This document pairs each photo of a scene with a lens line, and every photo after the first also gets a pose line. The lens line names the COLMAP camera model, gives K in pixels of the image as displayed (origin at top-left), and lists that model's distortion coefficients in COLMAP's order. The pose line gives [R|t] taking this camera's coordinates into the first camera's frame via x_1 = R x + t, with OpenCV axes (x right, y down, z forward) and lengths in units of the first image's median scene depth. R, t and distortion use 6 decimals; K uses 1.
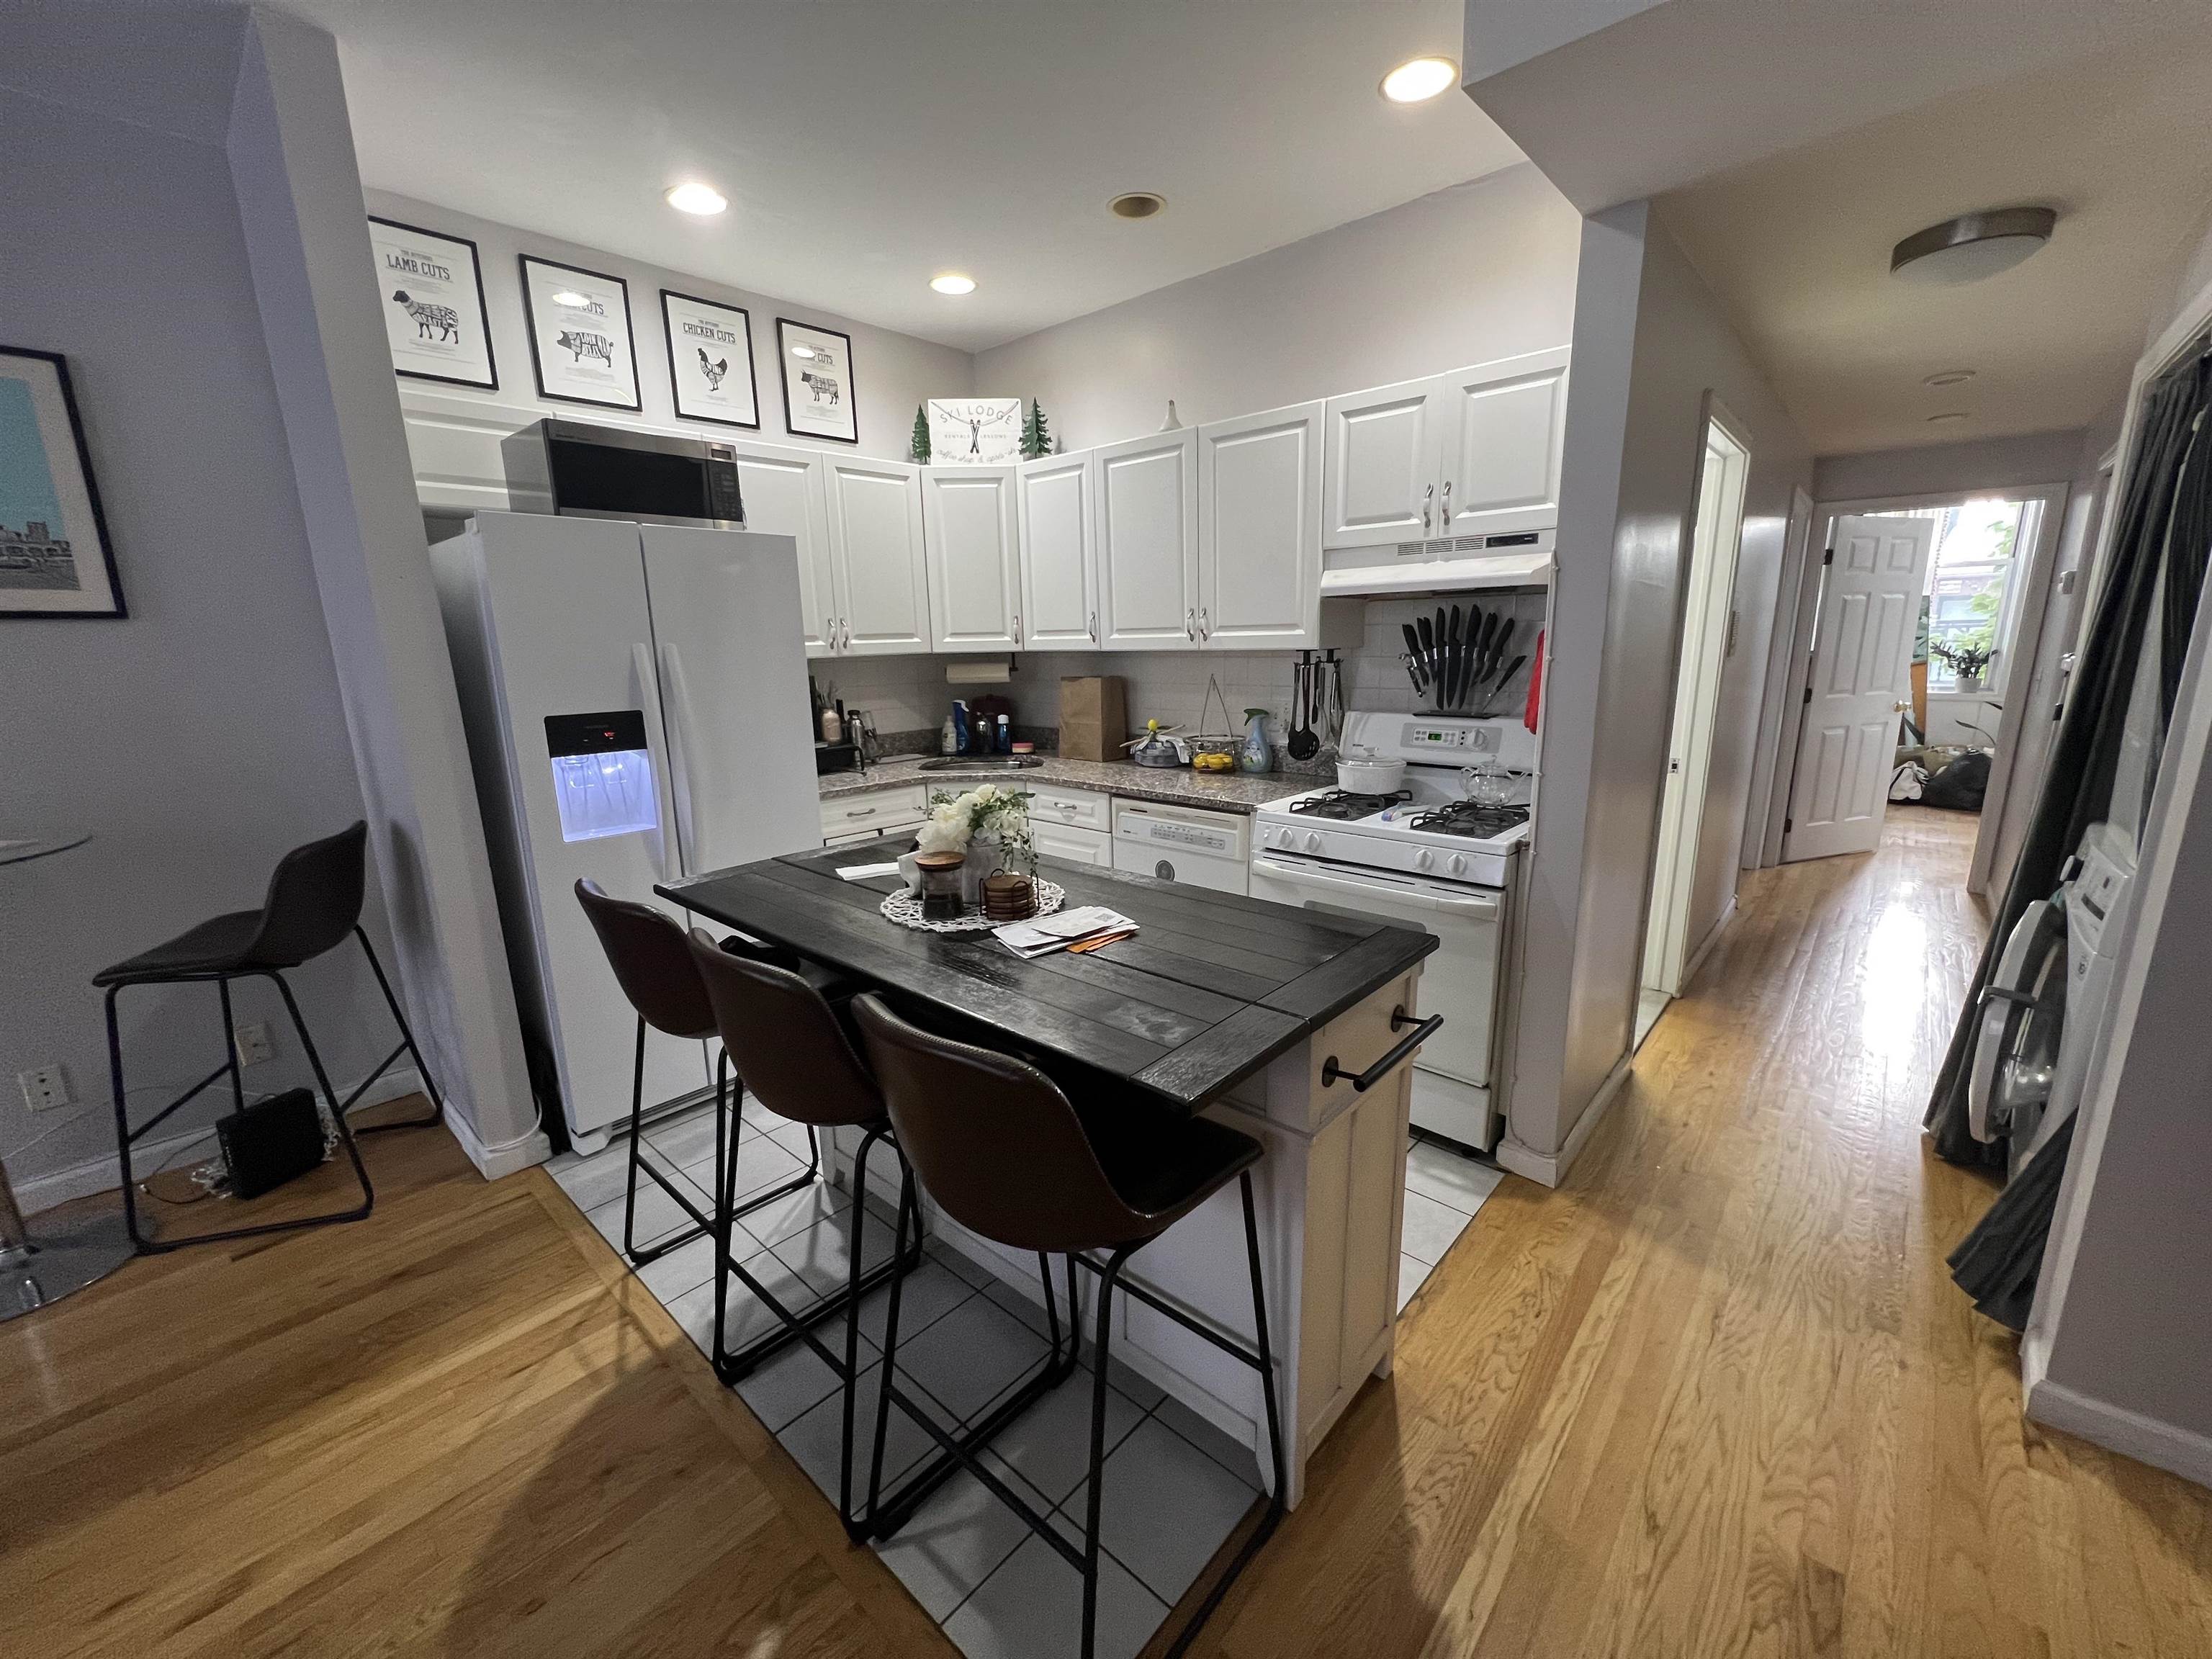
lens RADIAL K [[895.8, 0, 1112.0], [0, 895.8, 831.7], [0, 0, 1]] dist [0.002669, 0.000117]
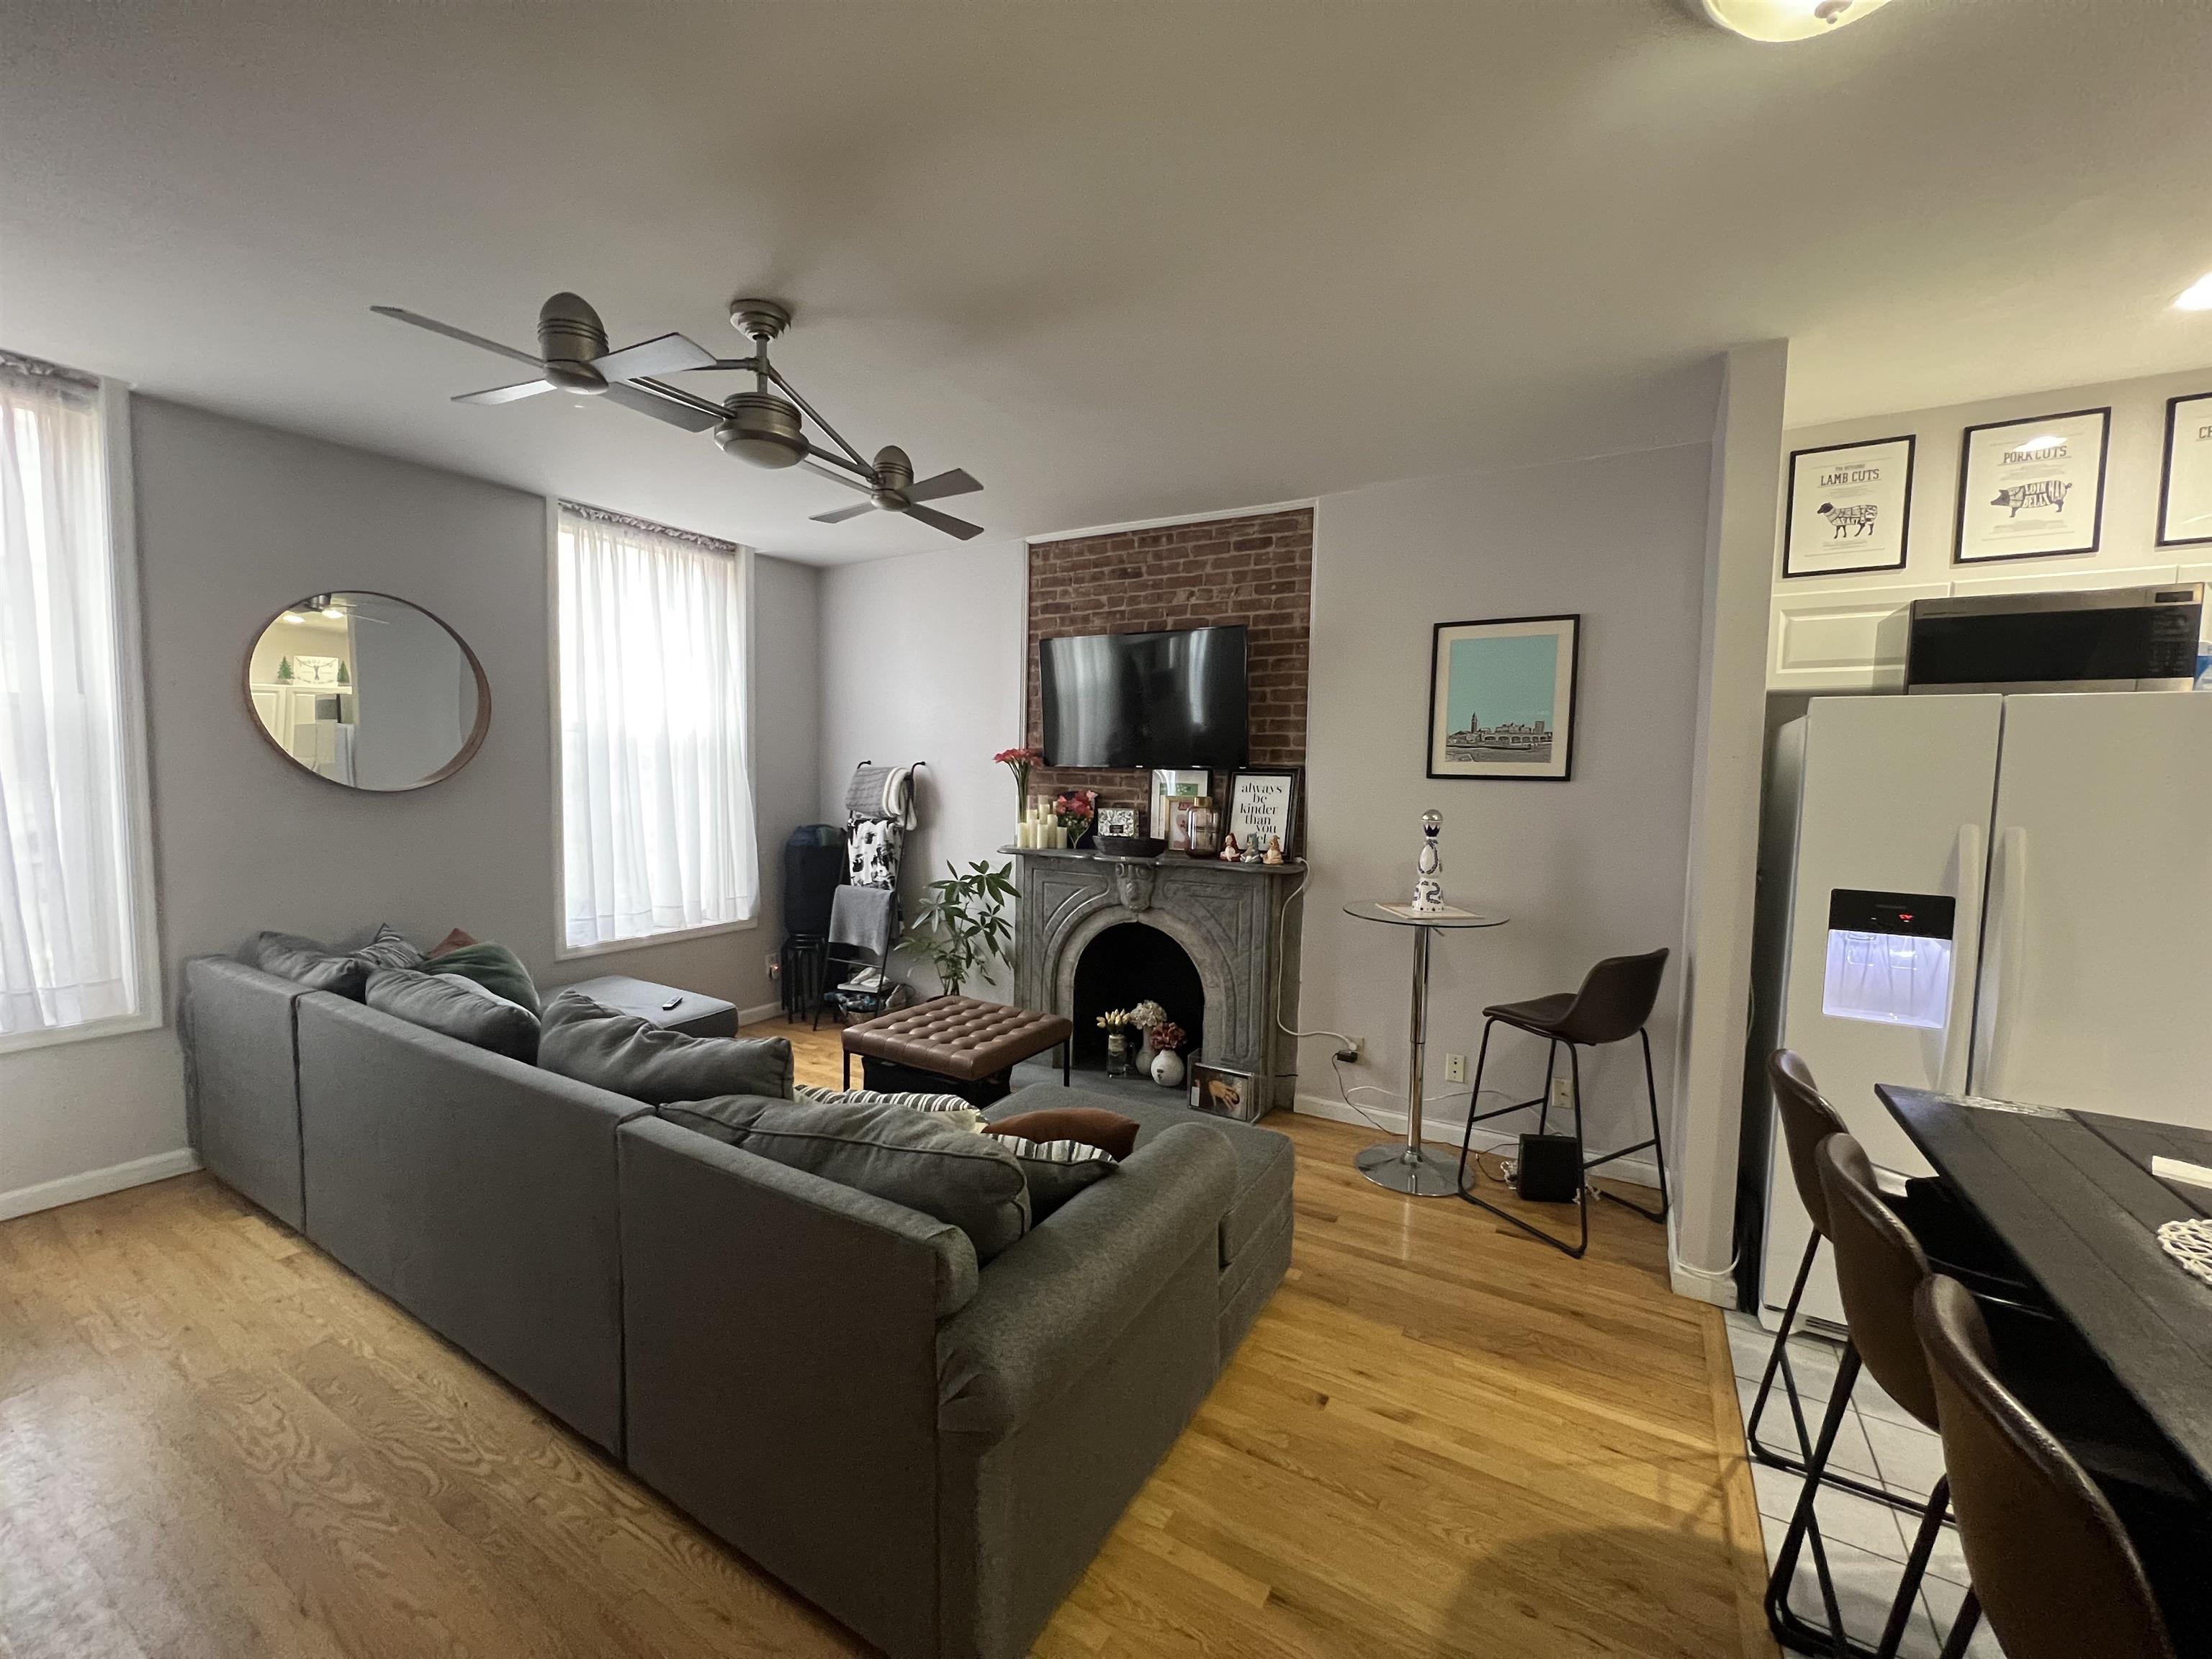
lens RADIAL K [[895.8, 0, 1106.1], [0, 895.8, 837.7], [0, 0, 1]] dist [0.002669, 0.000117]
pose [[0.195162, 0.095332, -0.976127, 0.198226], [-0.233430, 0.971179, 0.048178, -0.042588], [0.952587, 0.218455, 0.211791, -0.010415]]
